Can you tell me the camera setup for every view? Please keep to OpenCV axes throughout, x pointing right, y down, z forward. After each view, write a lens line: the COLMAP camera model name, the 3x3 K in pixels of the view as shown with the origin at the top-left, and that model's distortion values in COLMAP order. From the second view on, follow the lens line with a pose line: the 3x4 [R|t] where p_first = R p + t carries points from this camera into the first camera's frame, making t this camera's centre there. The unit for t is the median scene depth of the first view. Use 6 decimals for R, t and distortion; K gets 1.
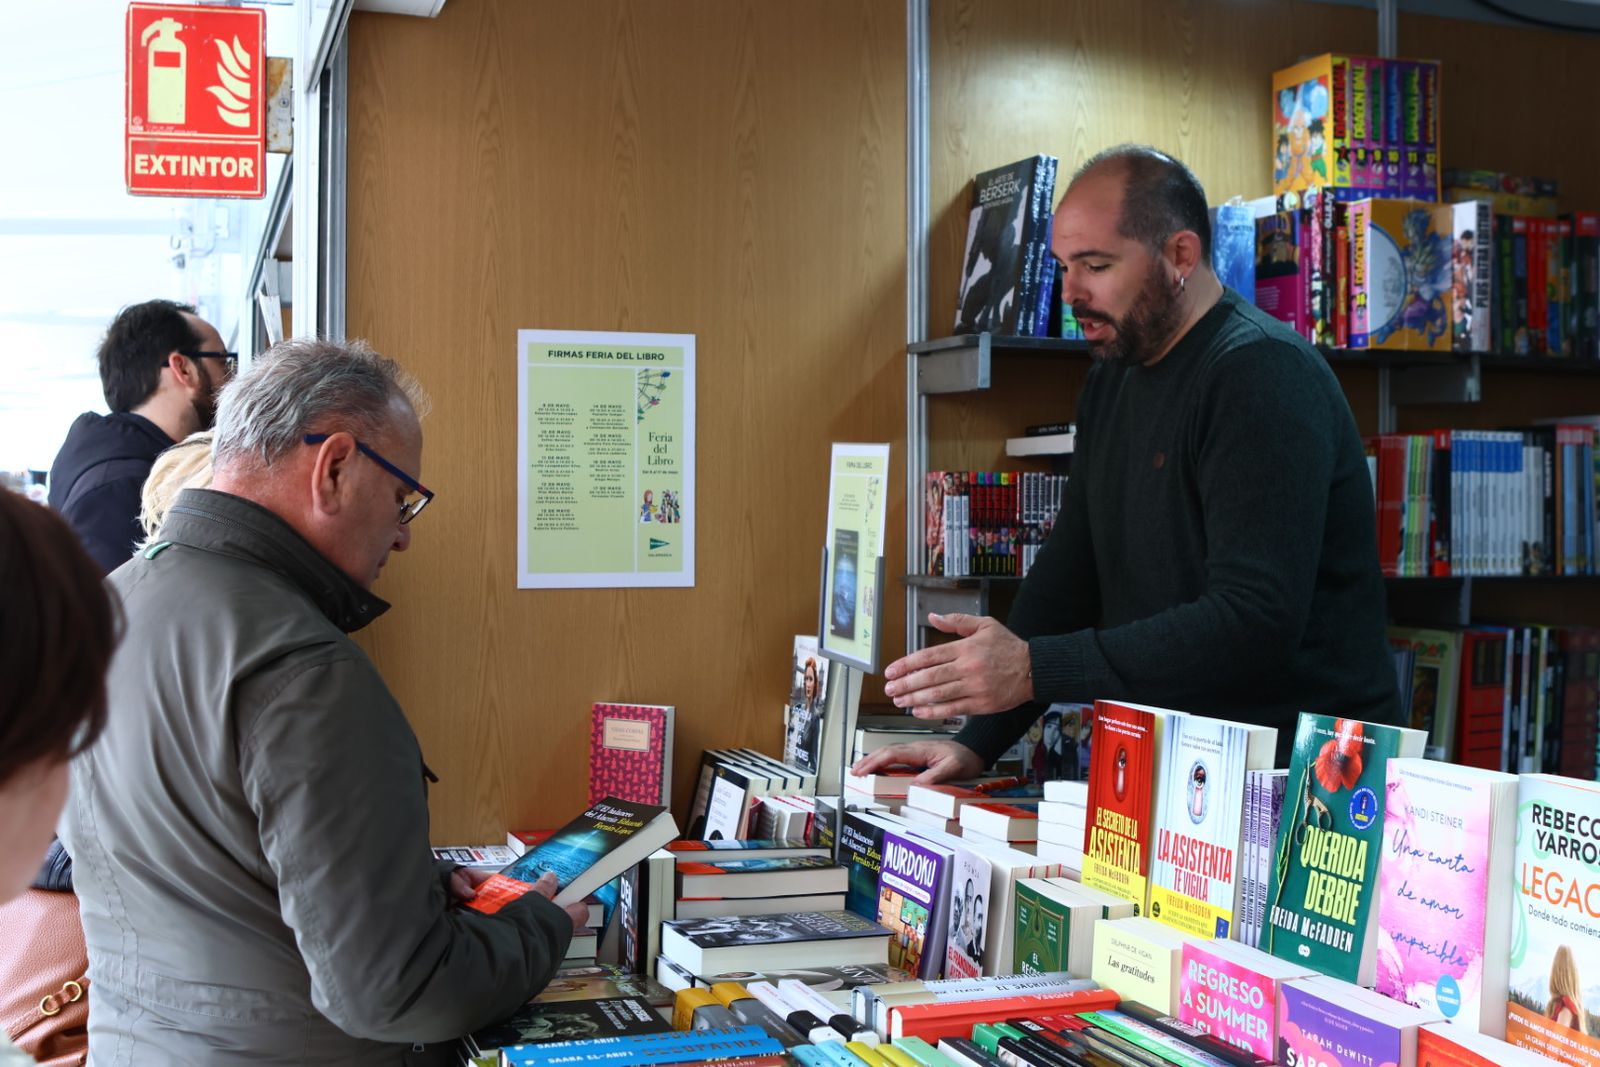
lens RADIAL K [[2374.0, 0, 800.0], [0, 2374.0, 533.5], [0, 0, 1]] dist [-0.147986, 0.063262]
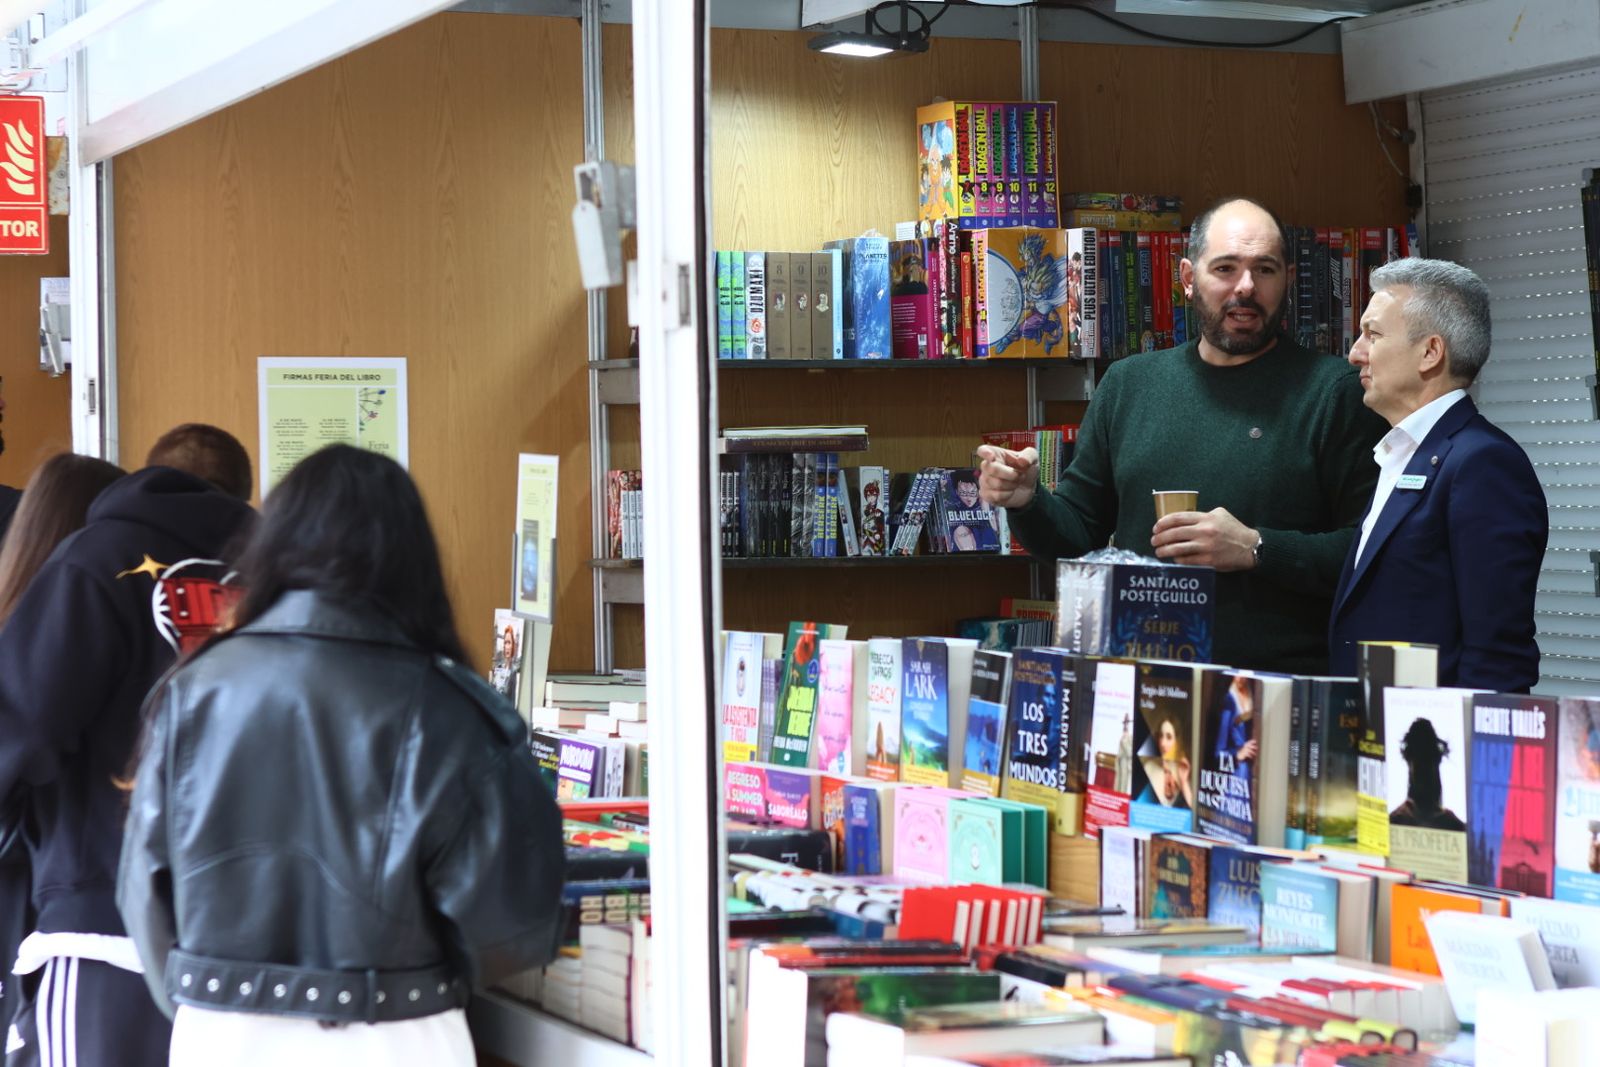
lens RADIAL K [[2795.0, 0, 800.6], [0, 2795.0, 645.1], [0, 0, 1]] dist [0.036997, -0.106271]
pose [[0.994625, -0.019625, 0.101666, 0.006344], [0.015373, 0.998981, 0.042445, 0.003063], [-0.102395, -0.040654, 0.993913, -0.383055]]
